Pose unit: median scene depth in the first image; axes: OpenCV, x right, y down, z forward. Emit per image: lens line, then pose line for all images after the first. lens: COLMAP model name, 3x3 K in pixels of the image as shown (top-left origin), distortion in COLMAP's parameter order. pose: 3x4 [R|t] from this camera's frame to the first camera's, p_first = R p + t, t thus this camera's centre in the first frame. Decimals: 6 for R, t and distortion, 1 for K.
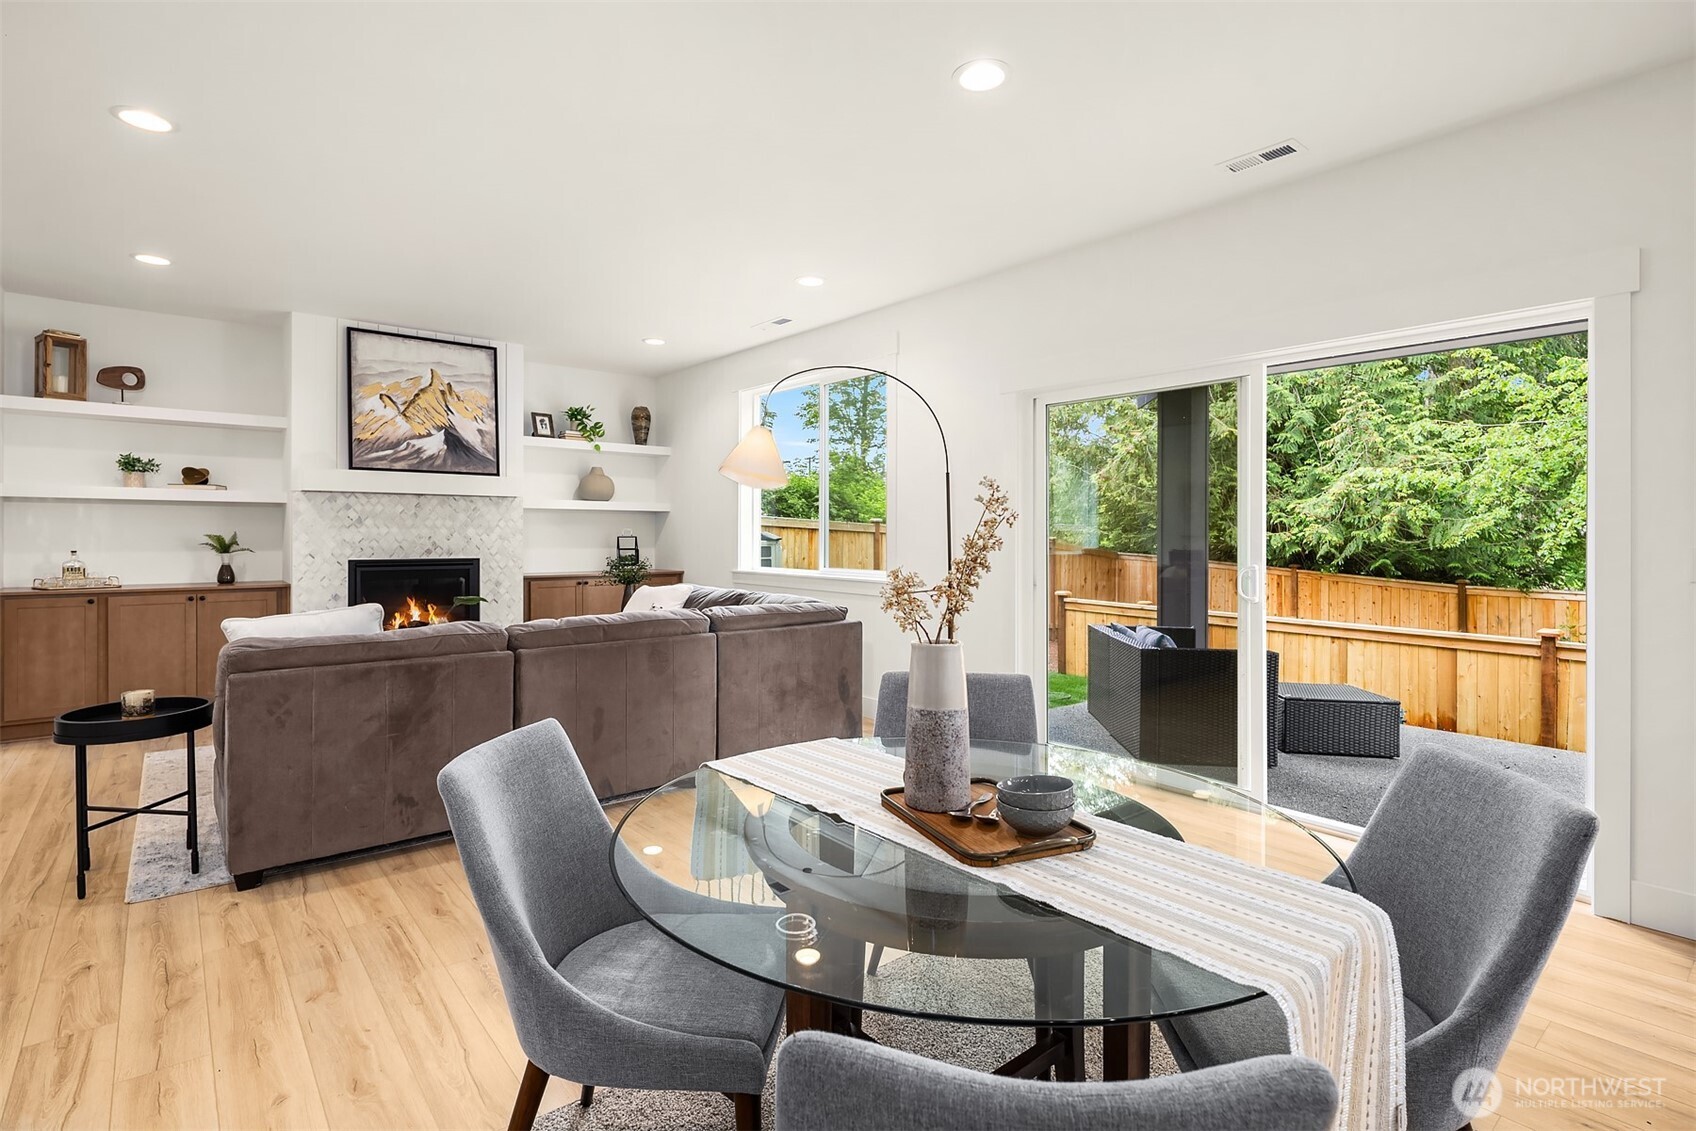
lens RADIAL K [[820.6, 0, 839.7], [0, 820.6, 536.4], [0, 0, 1]] dist [0.000914, -0.001711]
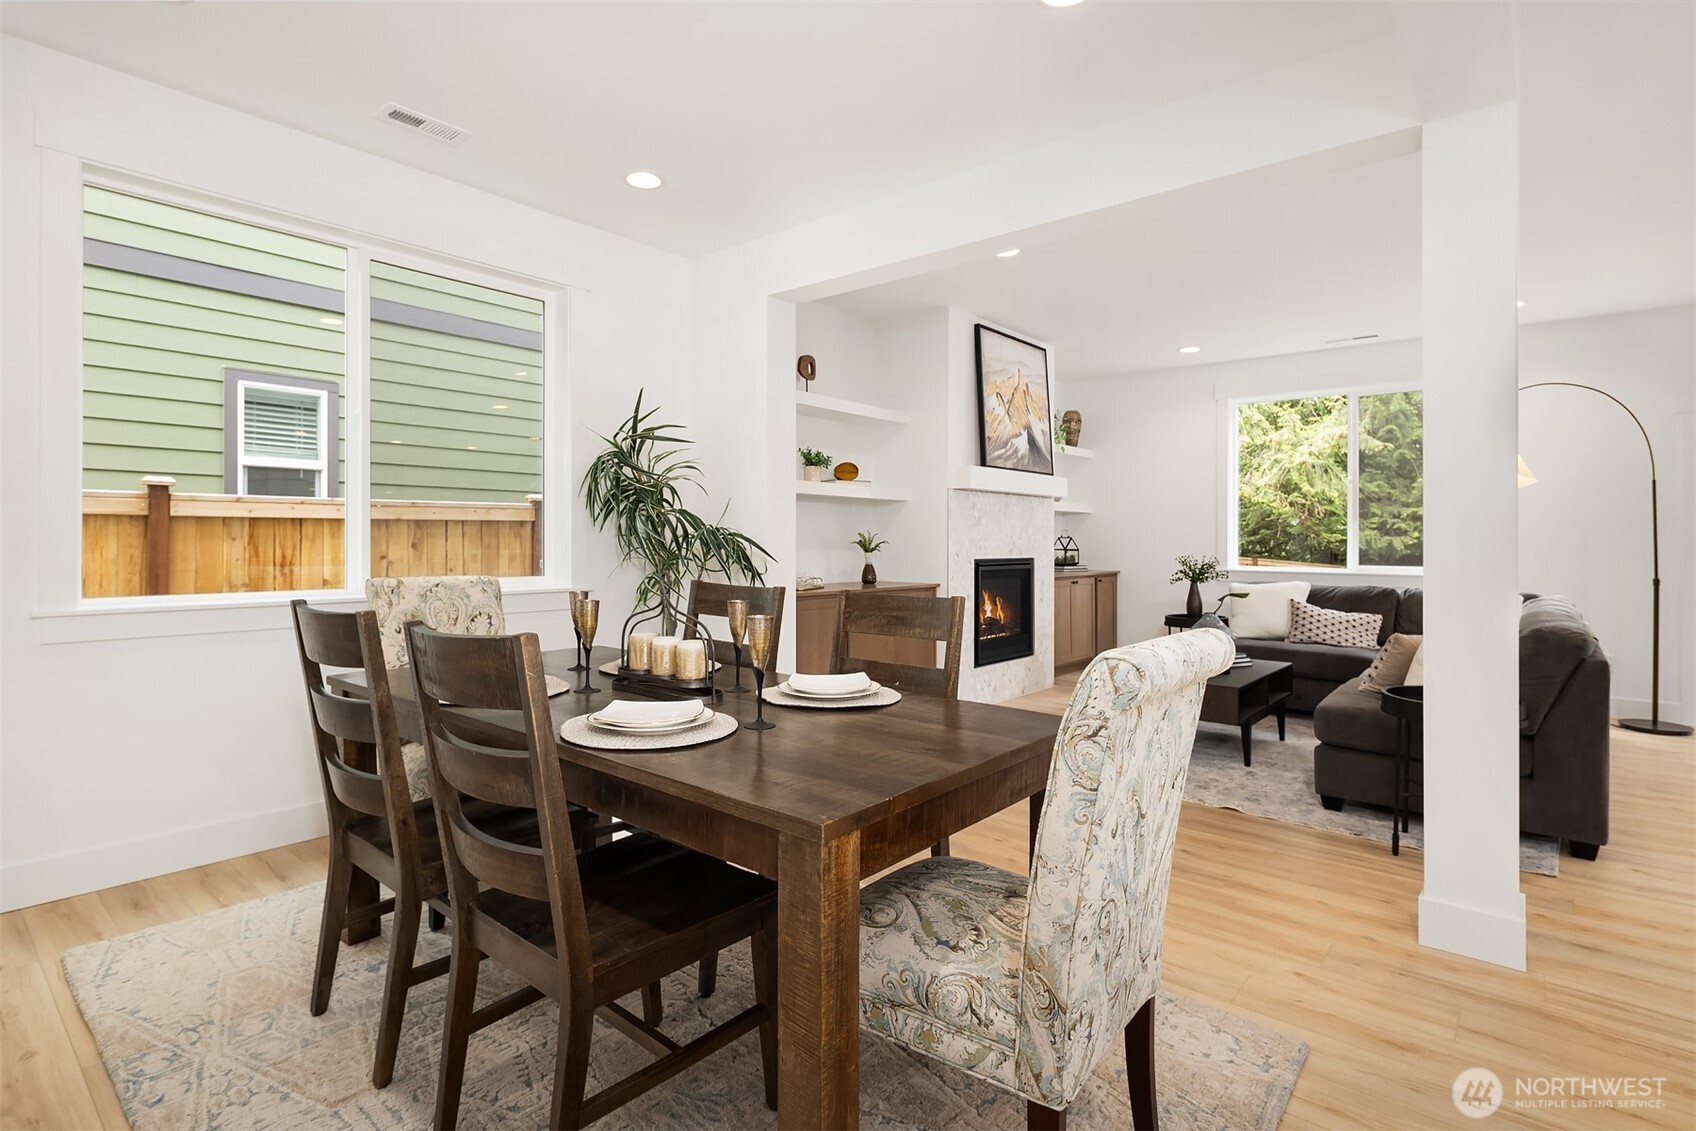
lens RADIAL K [[820.6, 0, 839.7], [0, 820.6, 536.4], [0, 0, 1]] dist [0.000914, -0.001711]
pose [[0.982932, 0.001171, 0.183963, -0.830600], [-0.000271, 0.999988, -0.004918, 0.005344], [-0.183967, 0.004784, 0.982921, 0.053039]]
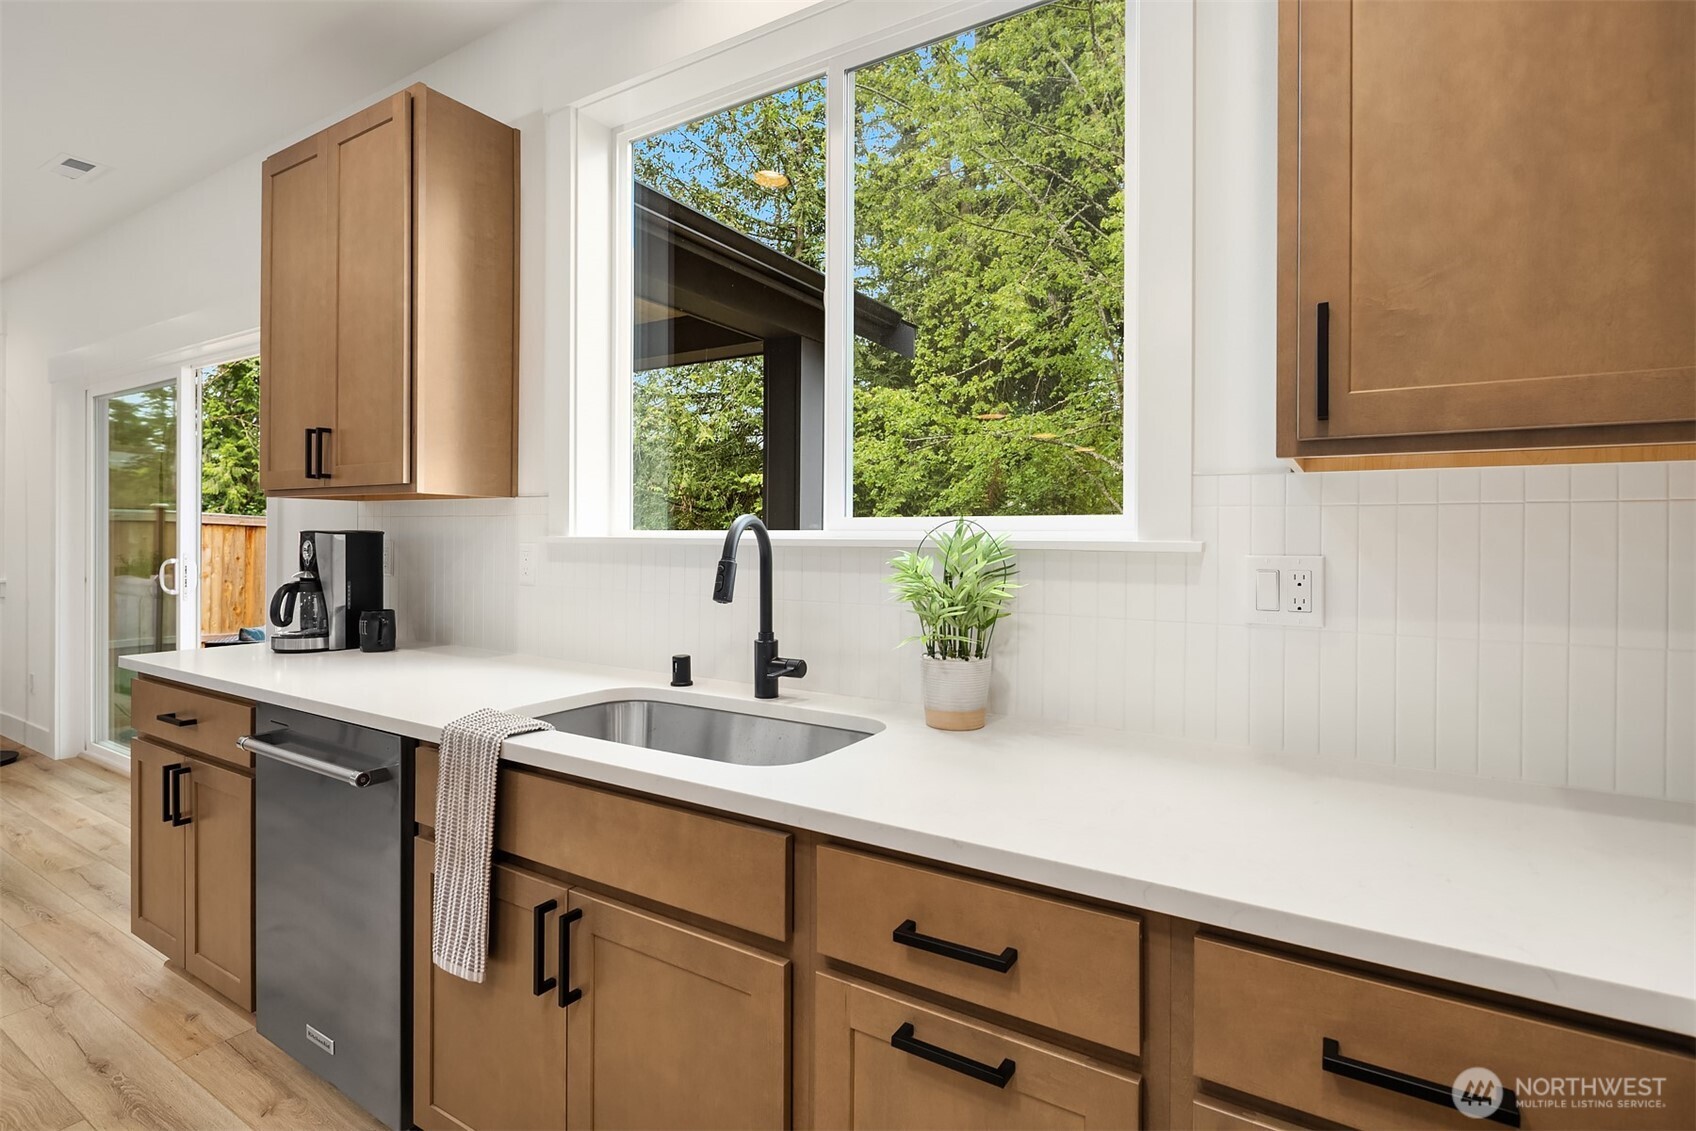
lens RADIAL K [[838.1, 0, 808.1], [0, 838.1, 531.6], [0, 0, 1]] dist [0.002945, 0.000536]
pose [[0.950466, -0.000911, 0.310826, 0.532383], [0.001989, 0.999993, -0.003152, 0.001547], [-0.310821, 0.003614, 0.950462, -0.160983]]
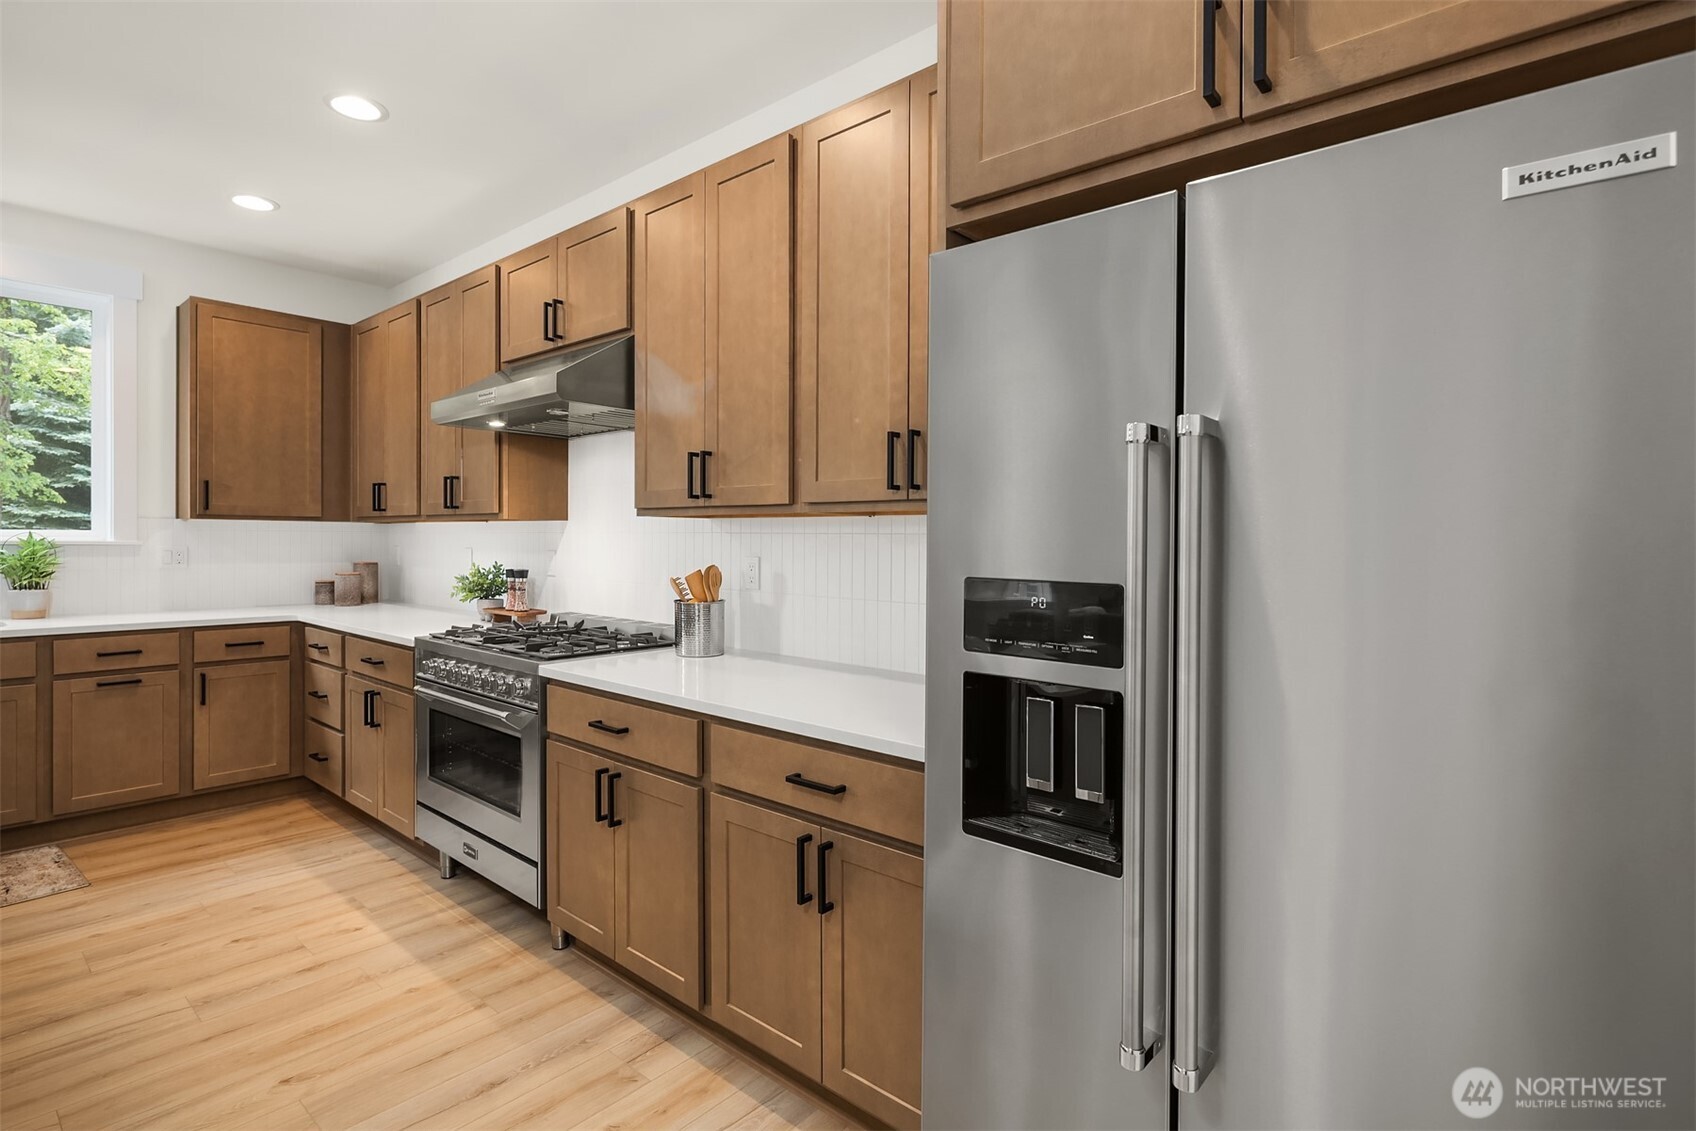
lens RADIAL K [[820.6, 0, 839.7], [0, 820.6, 536.4], [0, 0, 1]] dist [0.000914, -0.001711]
pose [[-0.171041, -0.003980, 0.985256, 0.007573], [-0.007957, 0.999965, 0.002658, -0.005482], [-0.985232, -0.007385, -0.171066, -0.392591]]
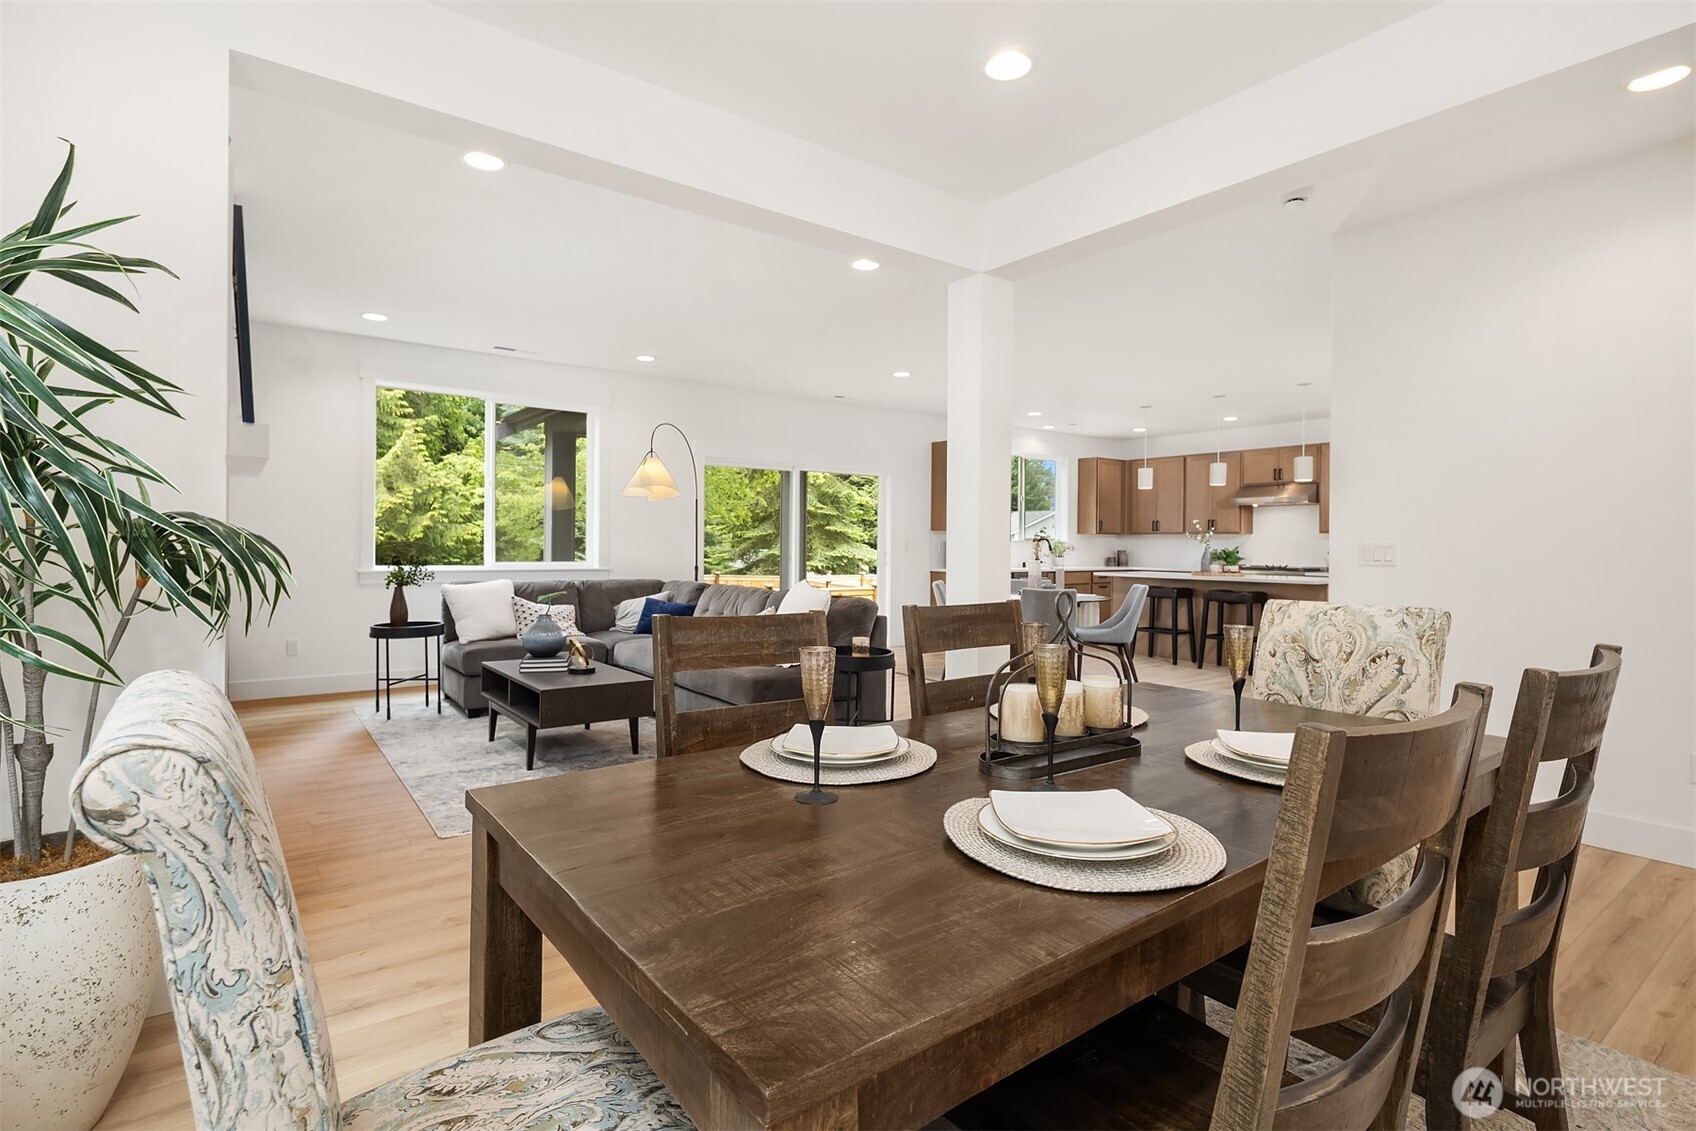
lens RADIAL K [[820.6, 0, 839.7], [0, 820.6, 536.4], [0, 0, 1]] dist [0.000914, -0.001711]
pose [[0.035107, 0.005353, 0.999369, -1.068274], [-0.006997, 0.999962, -0.005111, 0.005088], [-0.999359, -0.006813, 0.035143, 0.448059]]
